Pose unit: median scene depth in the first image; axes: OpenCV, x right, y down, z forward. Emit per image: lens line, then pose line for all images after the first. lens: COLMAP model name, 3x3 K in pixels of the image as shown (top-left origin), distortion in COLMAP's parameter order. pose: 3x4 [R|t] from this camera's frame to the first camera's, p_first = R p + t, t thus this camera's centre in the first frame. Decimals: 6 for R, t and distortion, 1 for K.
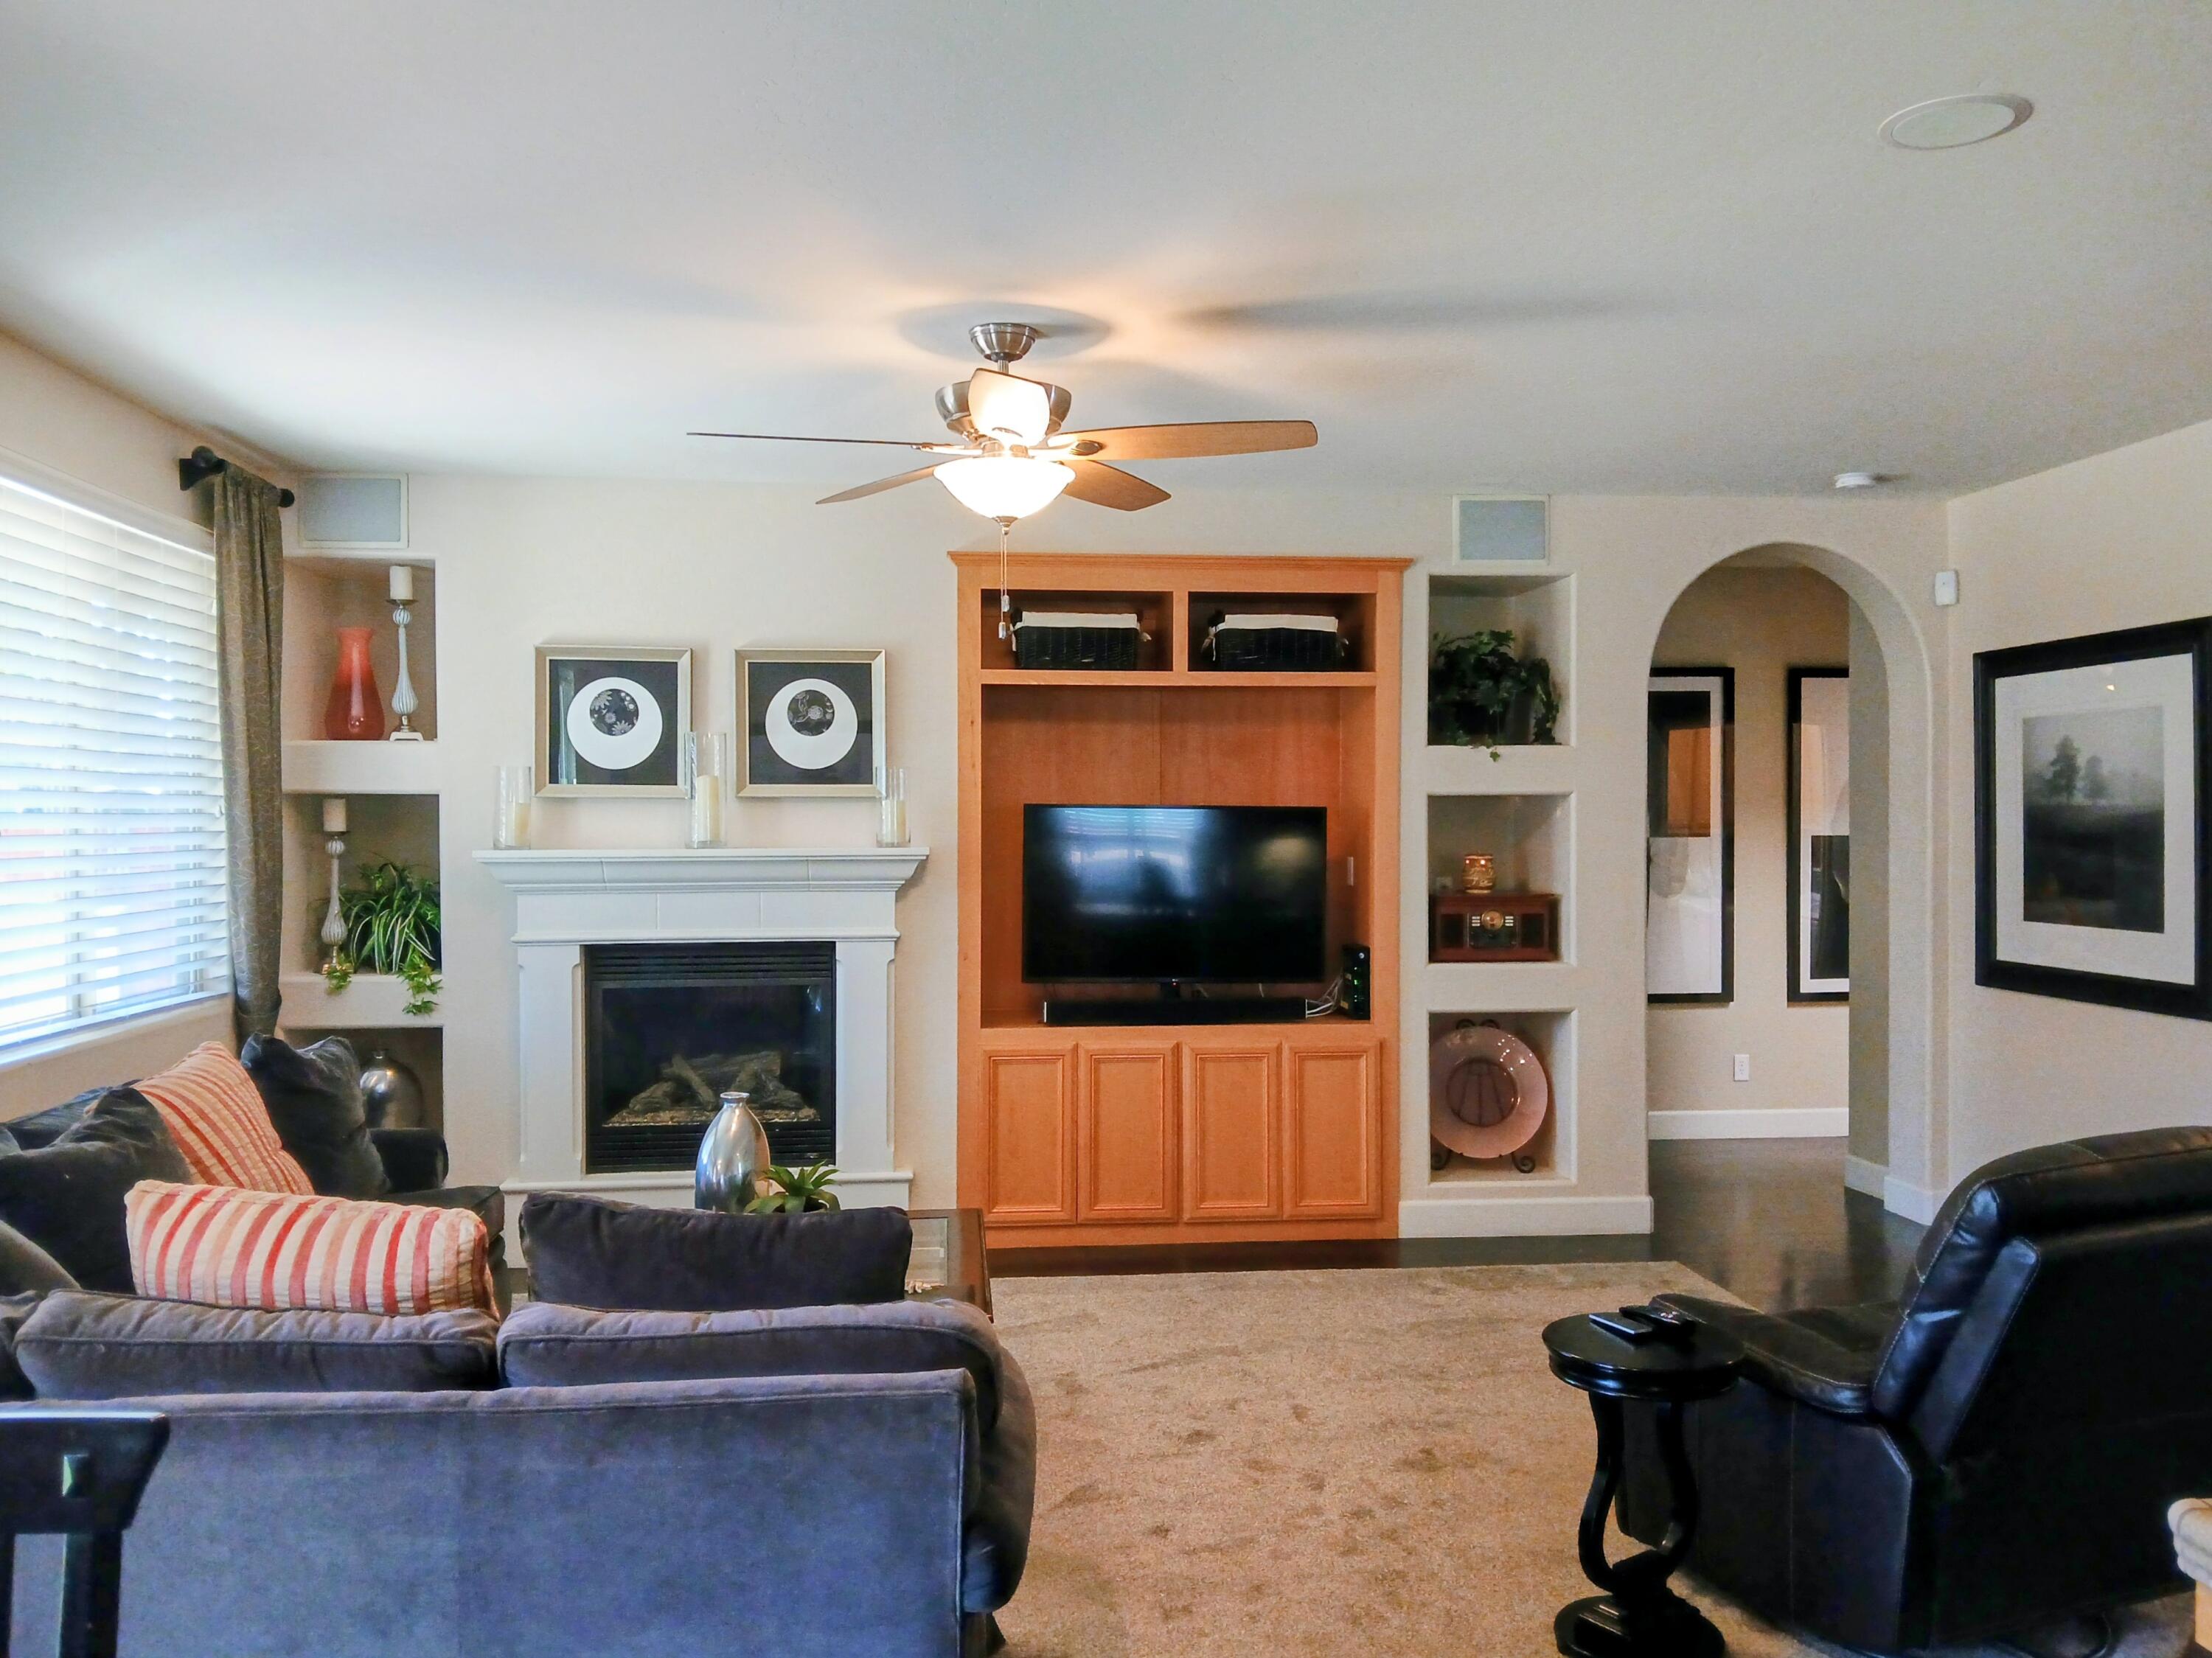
lens RADIAL K [[1818.9, 0, 1106.0], [0, 1818.9, 829.0], [0, 0, 1]] dist [0.085665, -0.167492]
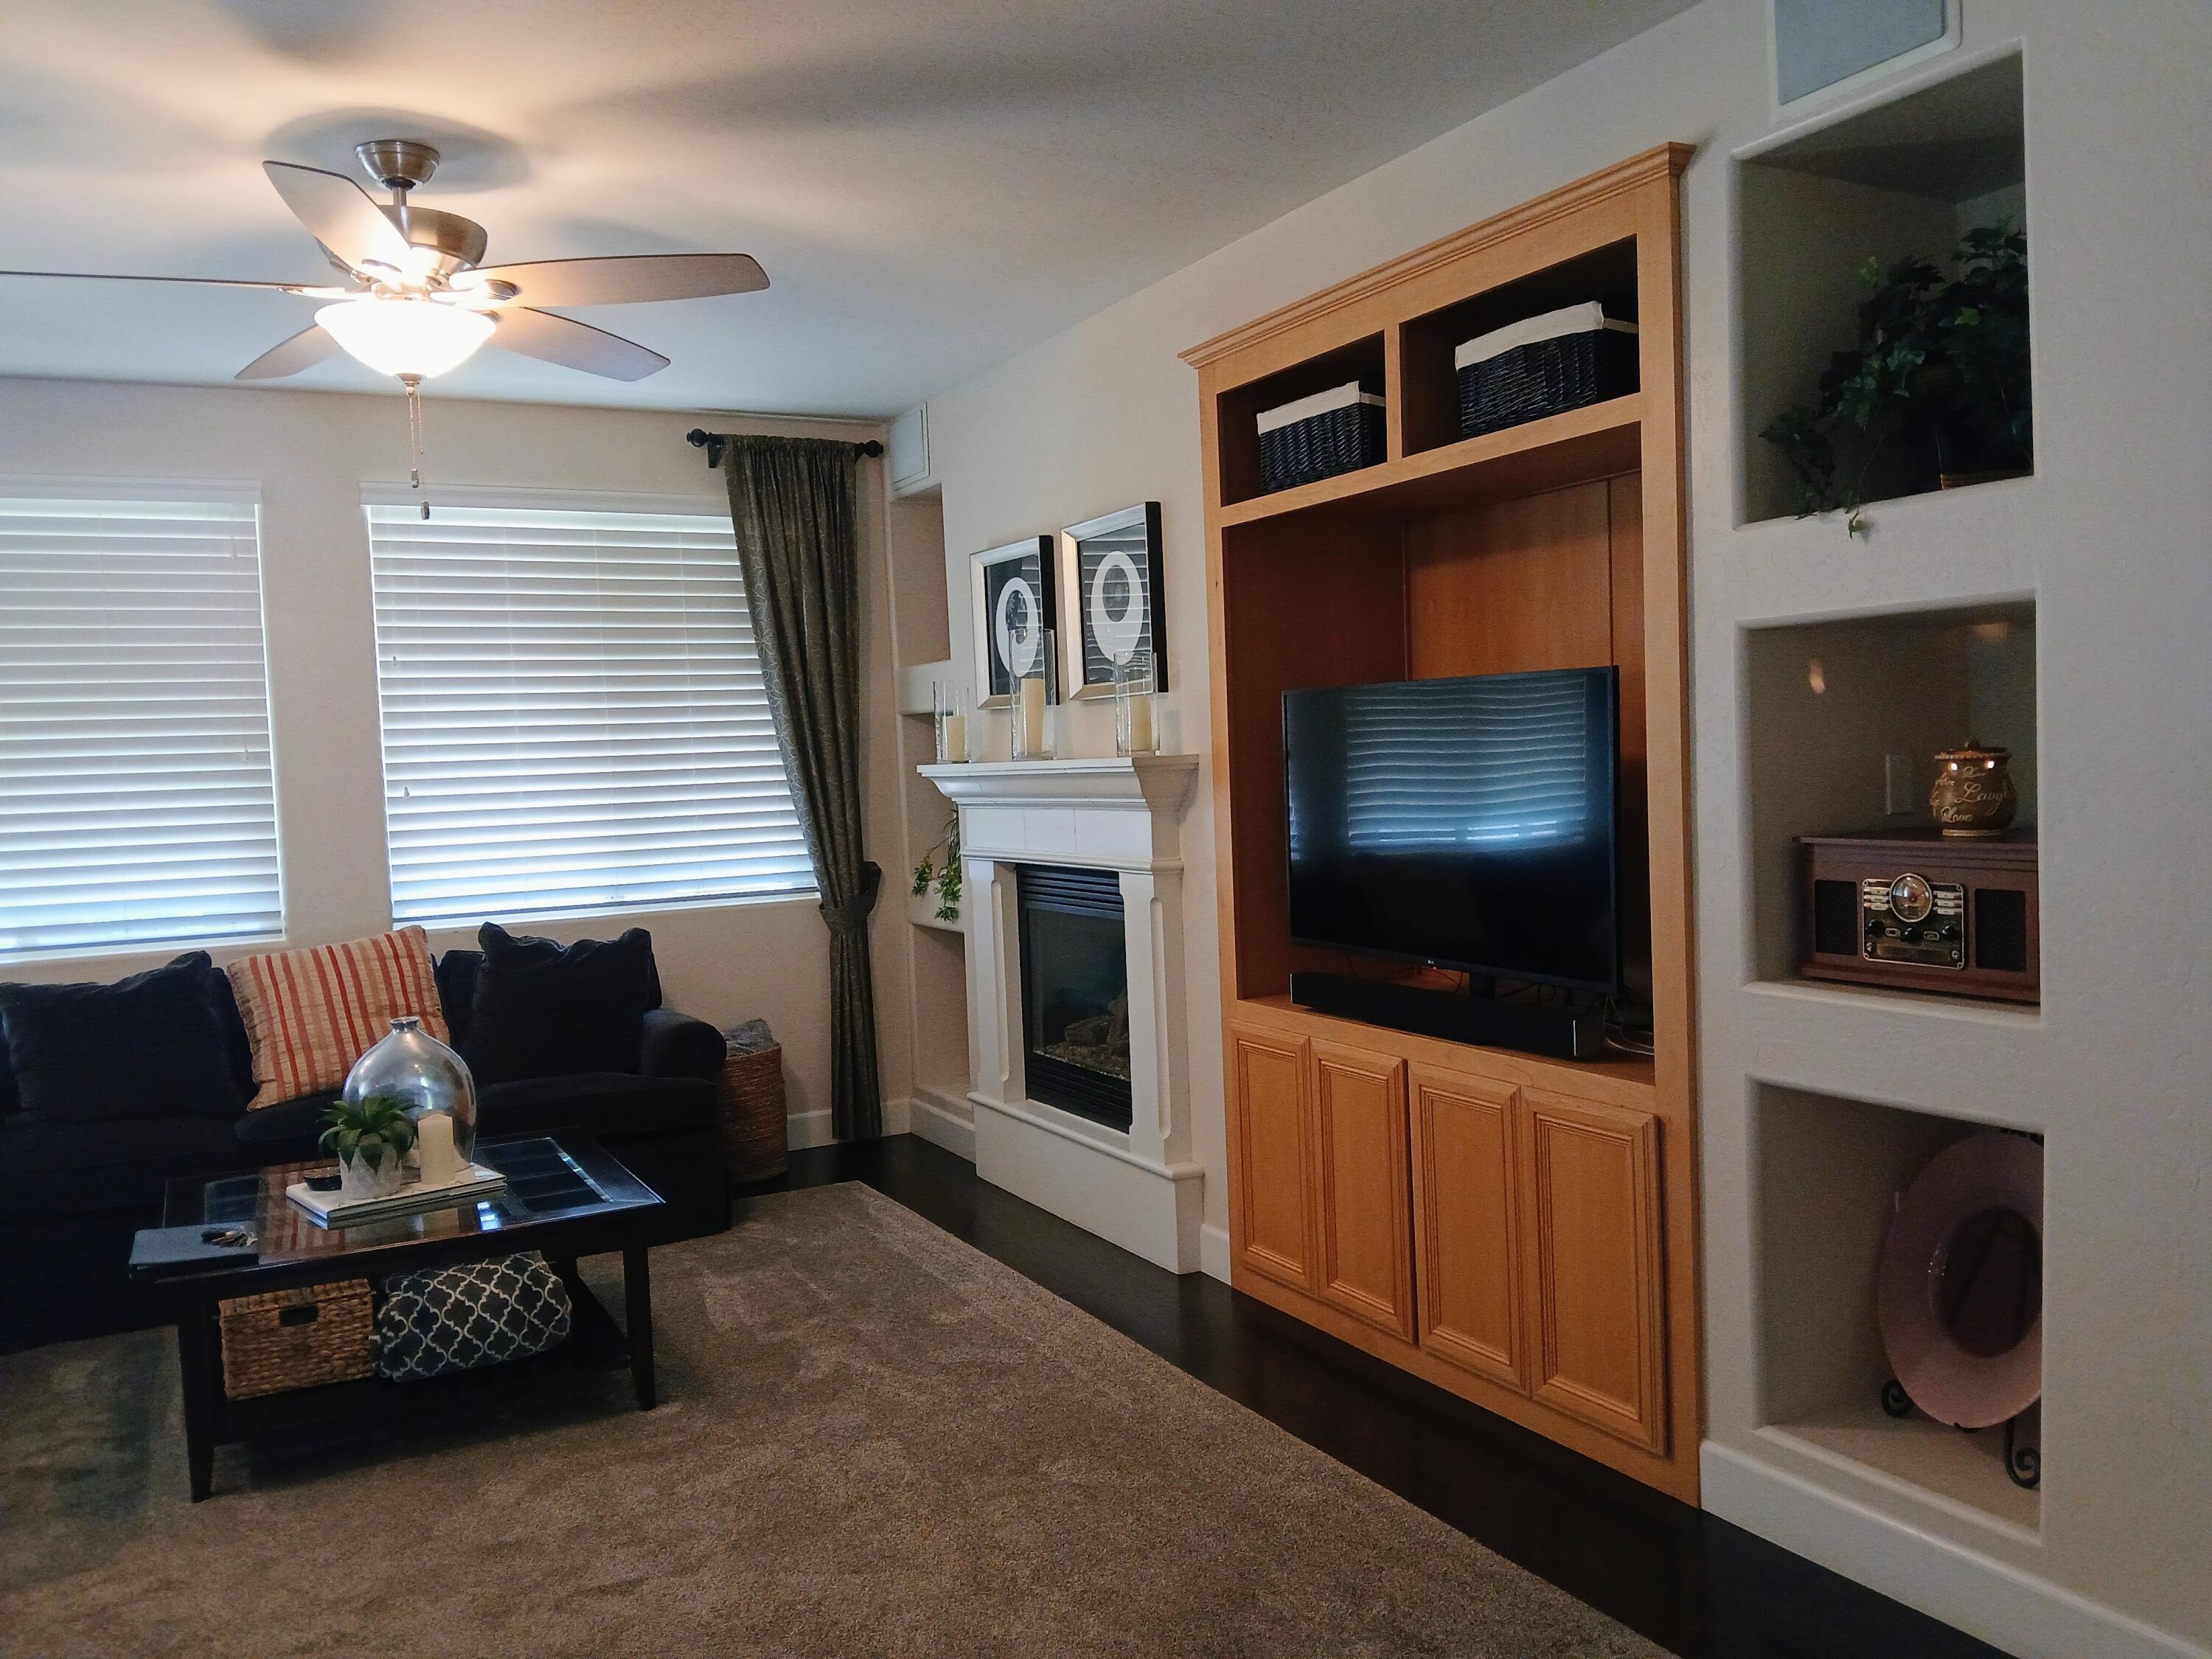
lens RADIAL K [[1819.0, 0, 1106.0], [0, 1819.0, 829.5], [0, 0, 1]] dist [0.085665, -0.167492]
pose [[0.345740, 0.027261, -0.937934, 0.587611], [0.036643, 0.998423, 0.042526, 0.007741], [0.937615, -0.049072, 0.344196, 0.691796]]
